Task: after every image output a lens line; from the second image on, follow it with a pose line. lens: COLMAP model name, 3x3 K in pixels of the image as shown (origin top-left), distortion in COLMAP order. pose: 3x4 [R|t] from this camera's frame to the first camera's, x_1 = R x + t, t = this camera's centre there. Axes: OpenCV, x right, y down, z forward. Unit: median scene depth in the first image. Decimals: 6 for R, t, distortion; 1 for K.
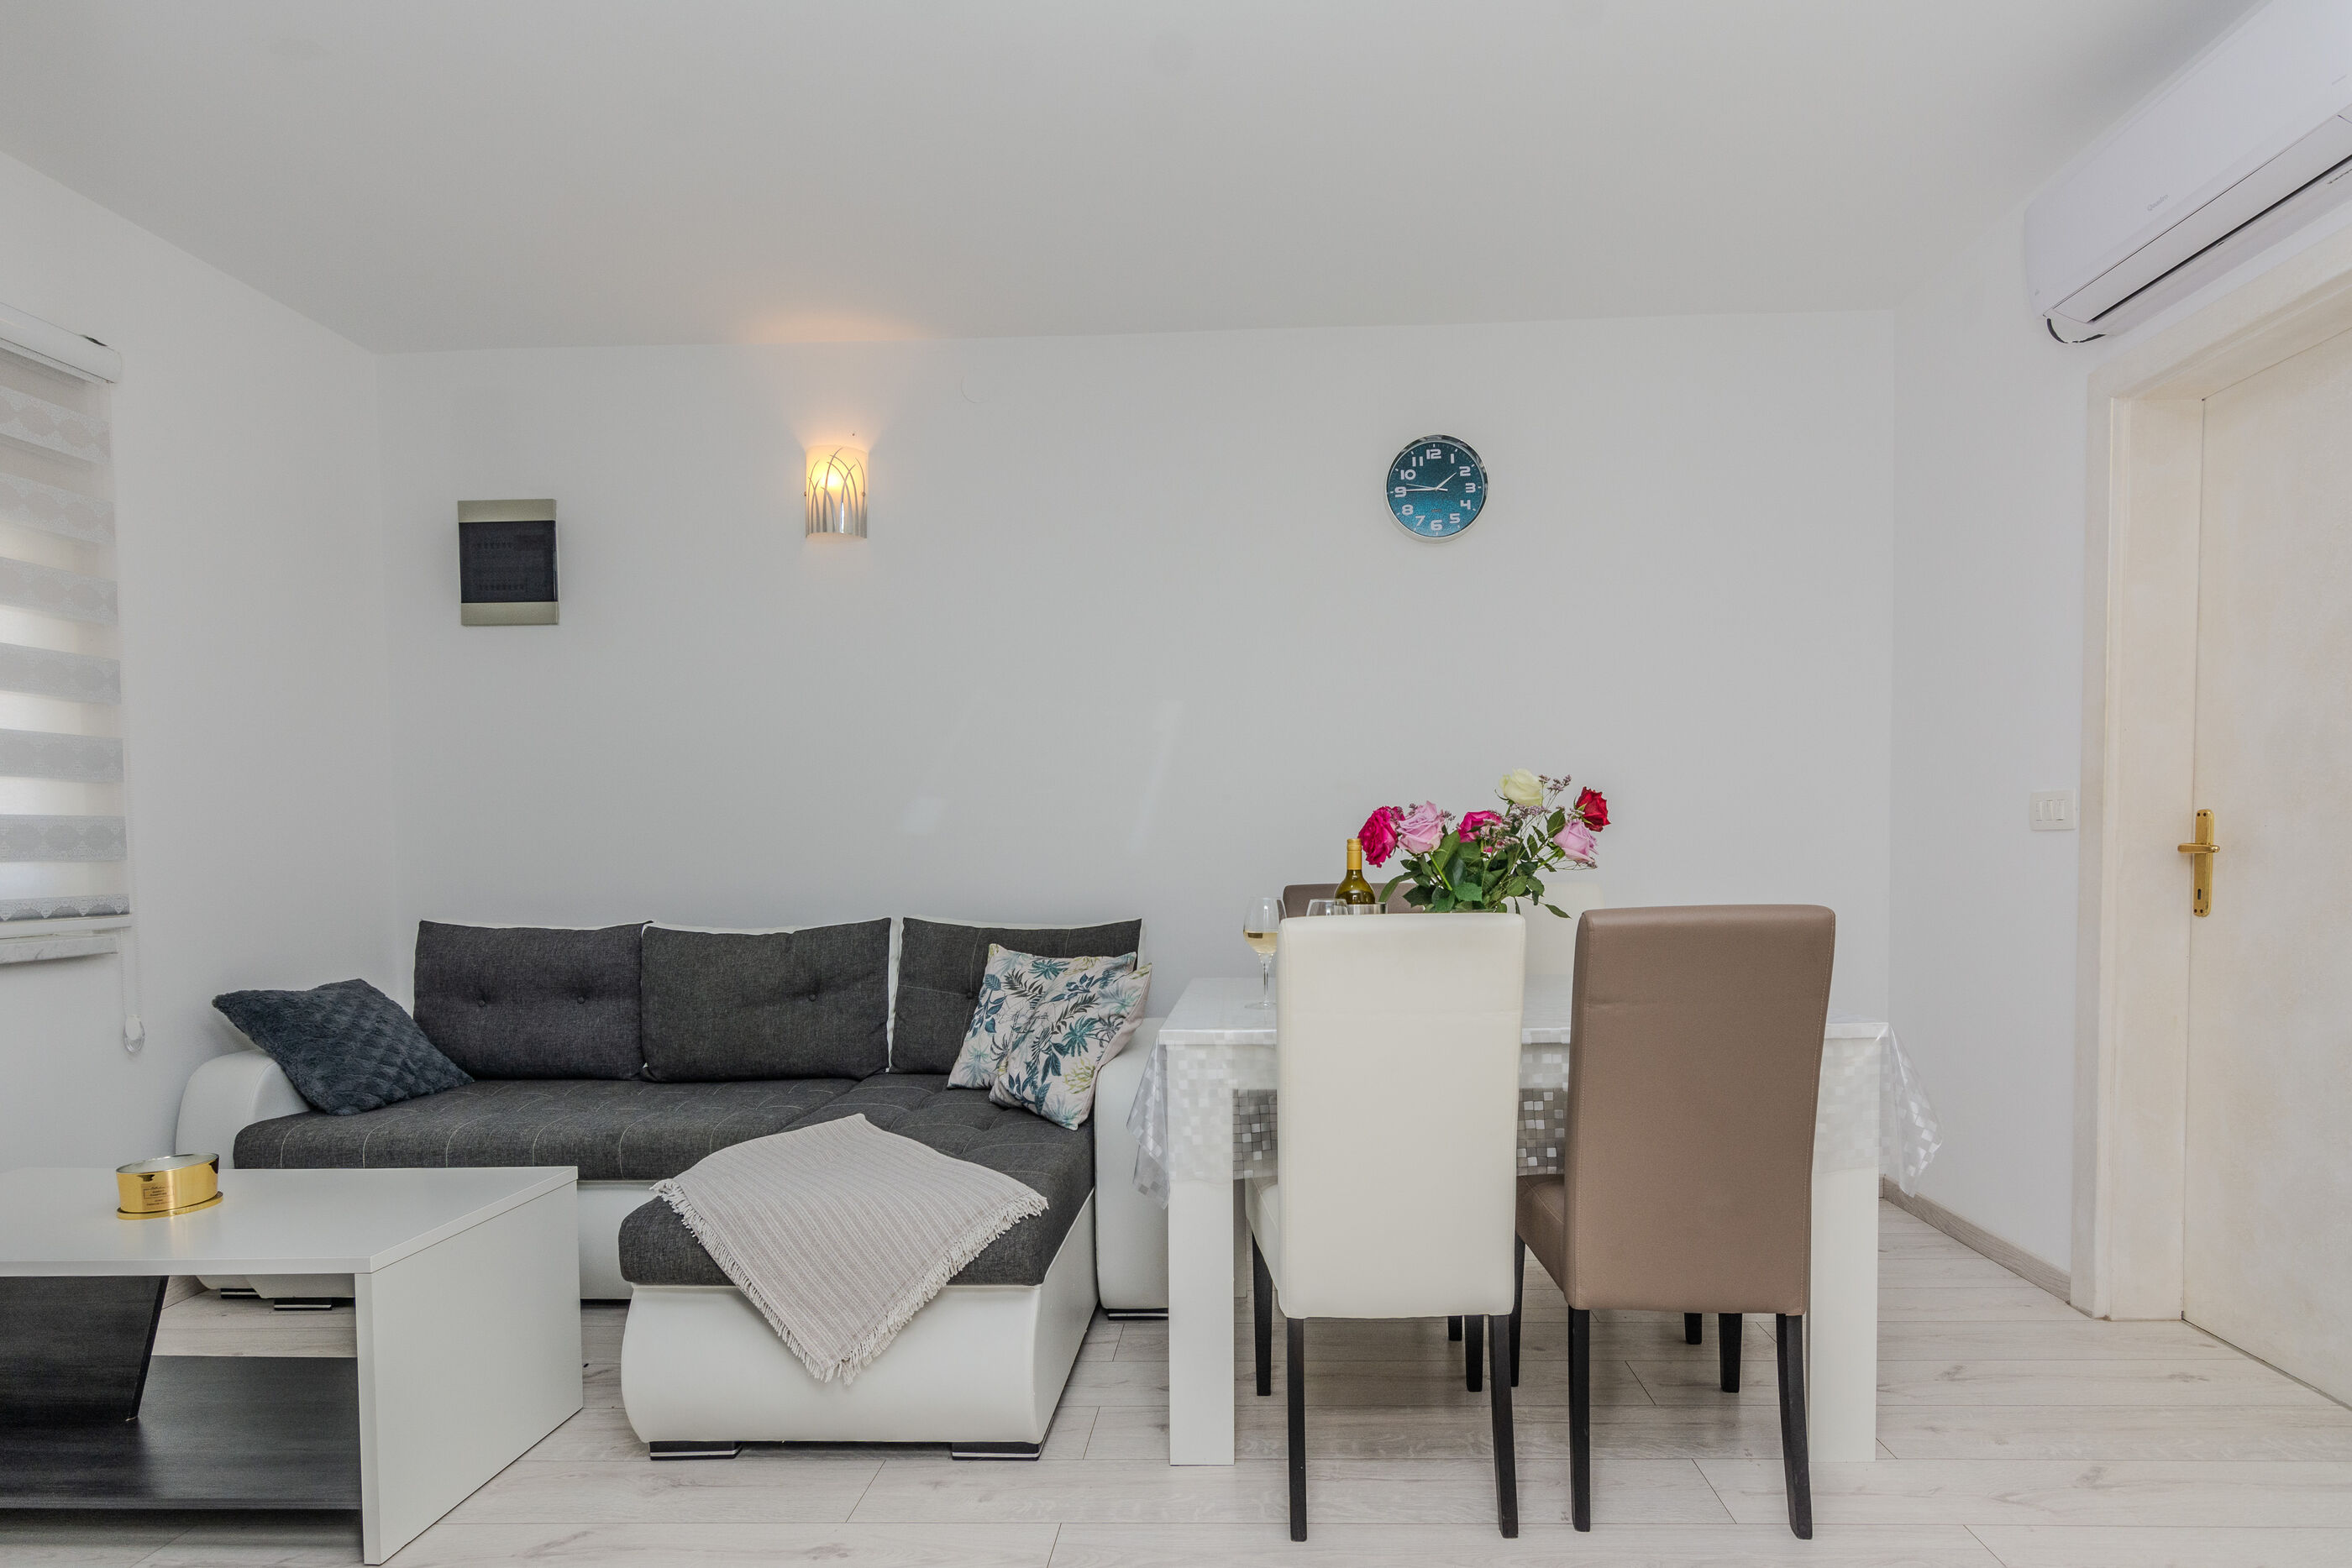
lens RADIAL K [[1152.3, 0, 1228.0], [0, 1152.3, 893.0], [0, 0, 1]] dist [-0.001282, -0.000870]
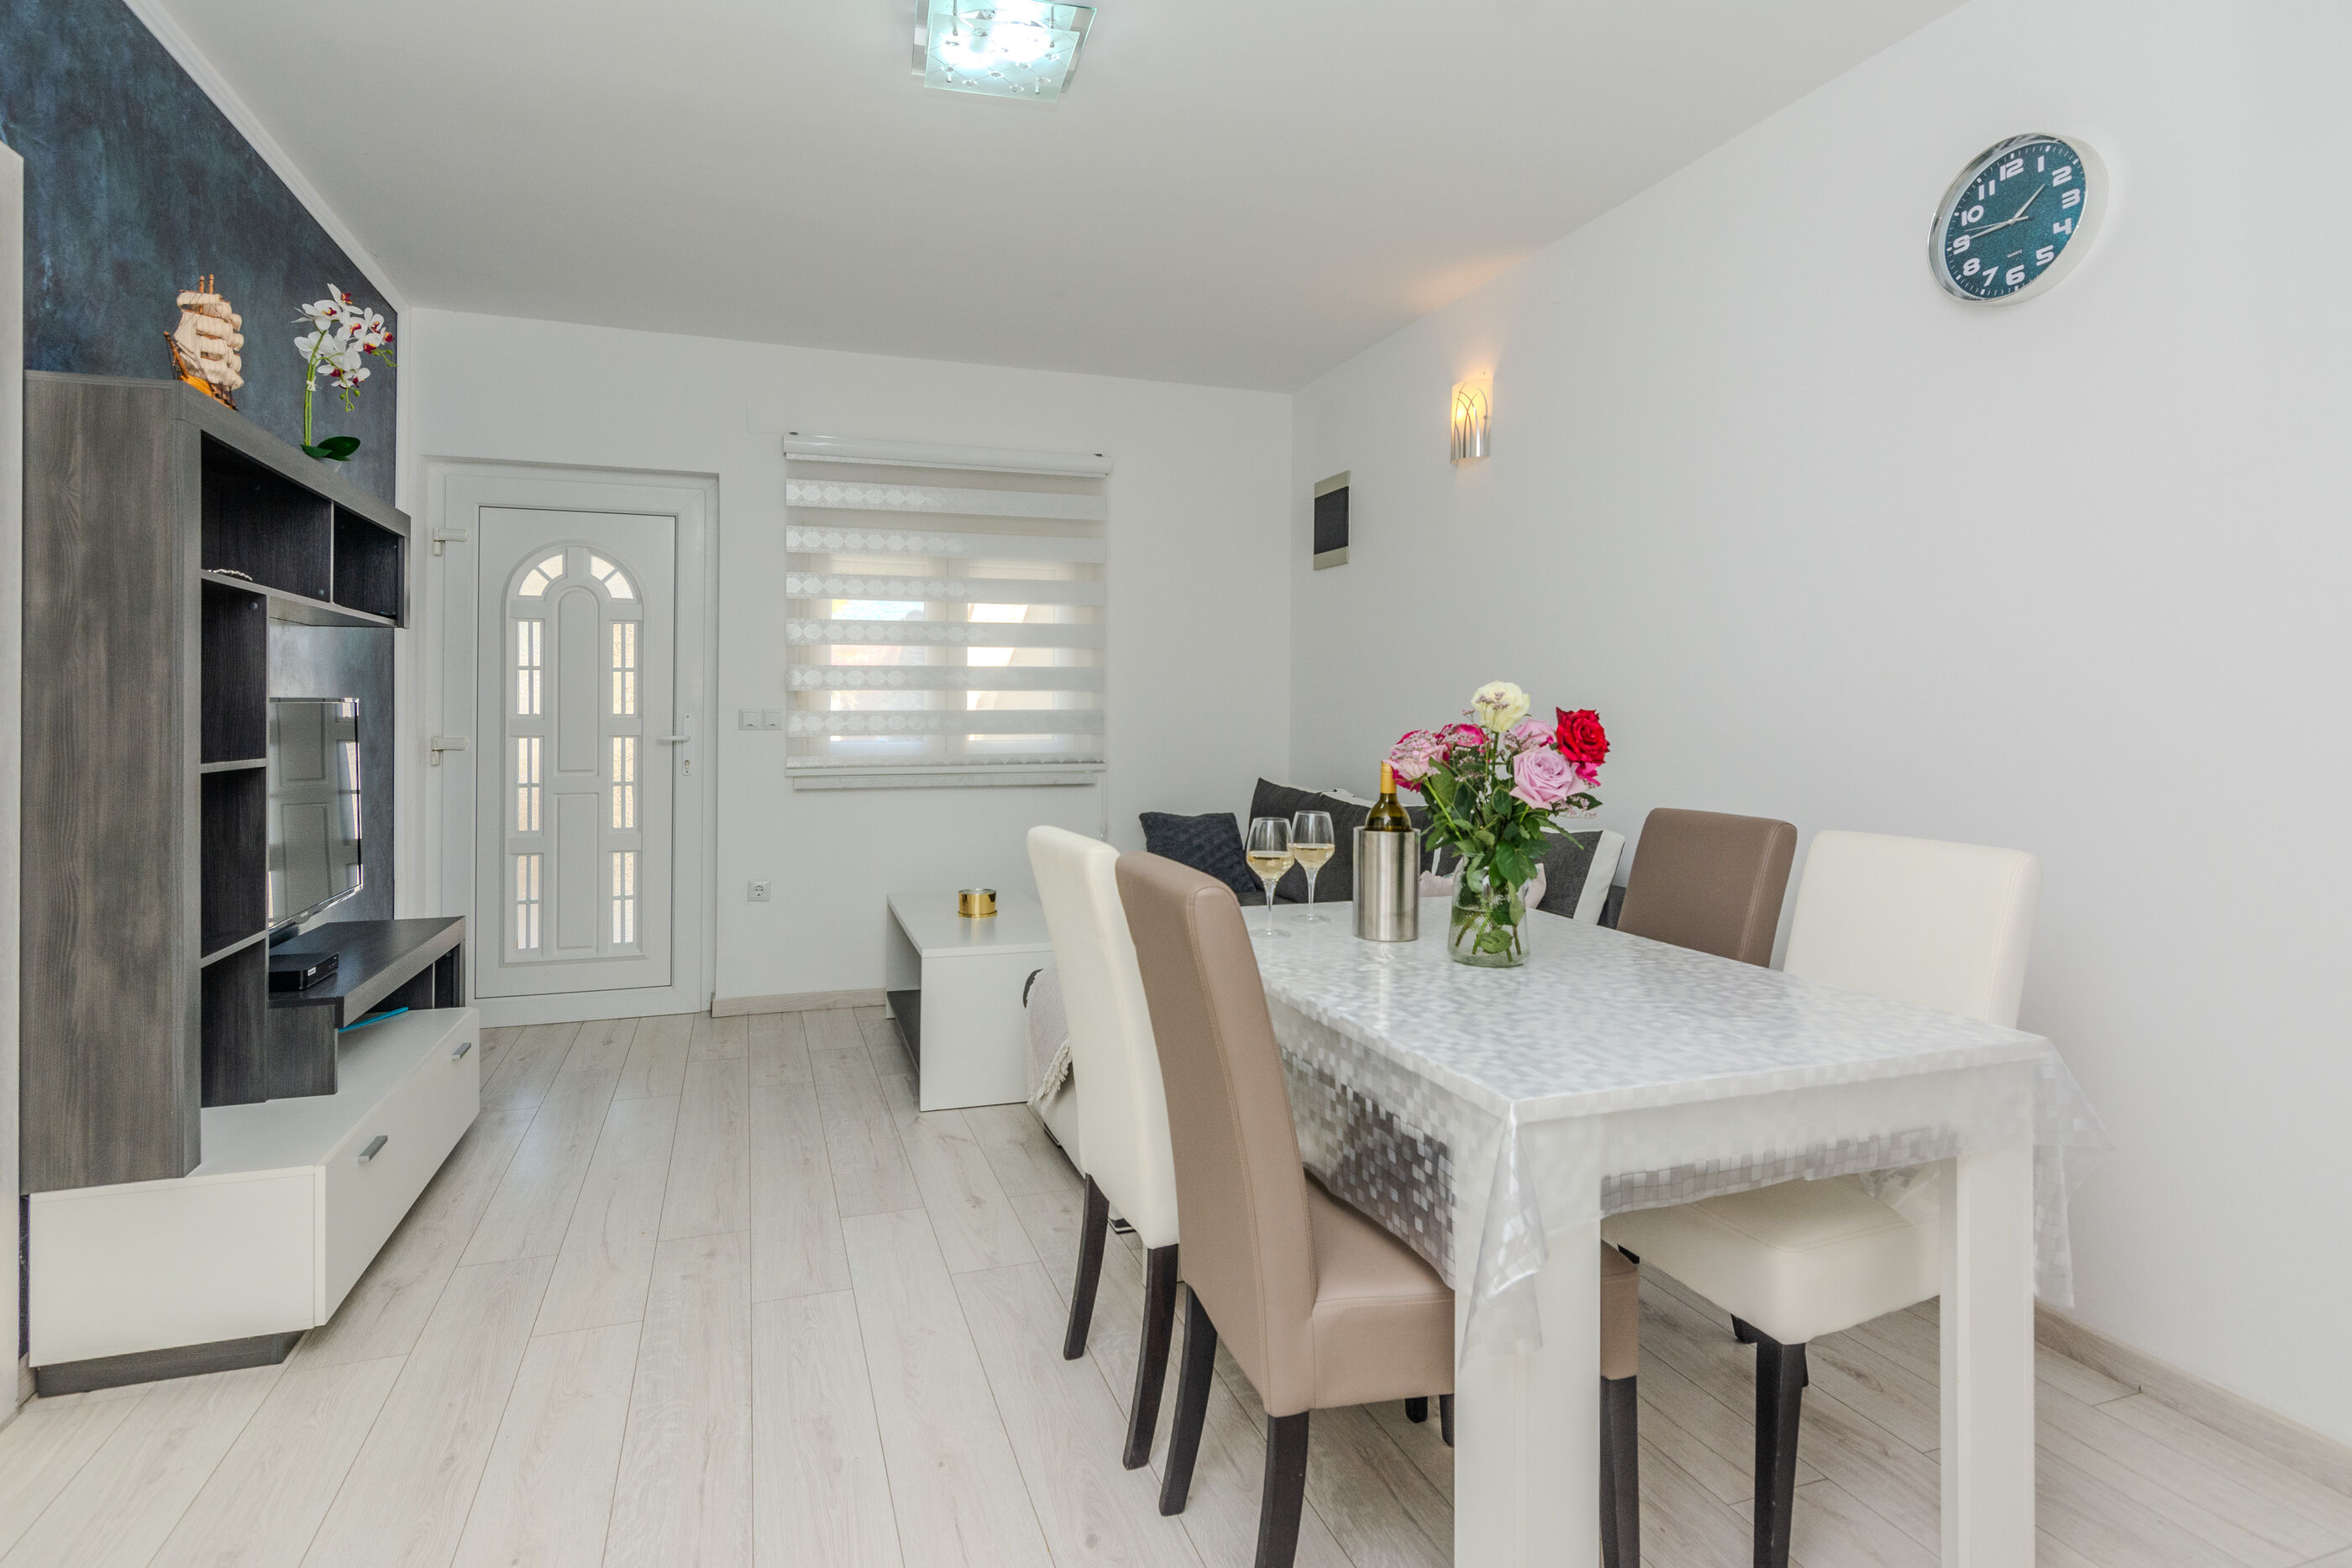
lens RADIAL K [[1148.8, 0, 1171.3], [0, 1148.8, 713.9], [0, 0, 1]] dist [-0.023148, -0.000036]
pose [[0.369462, 0.016876, -0.929093, 0.603240], [-0.041082, 0.999154, 0.001812, -0.053000], [0.928337, 0.037500, 0.369843, 0.330665]]
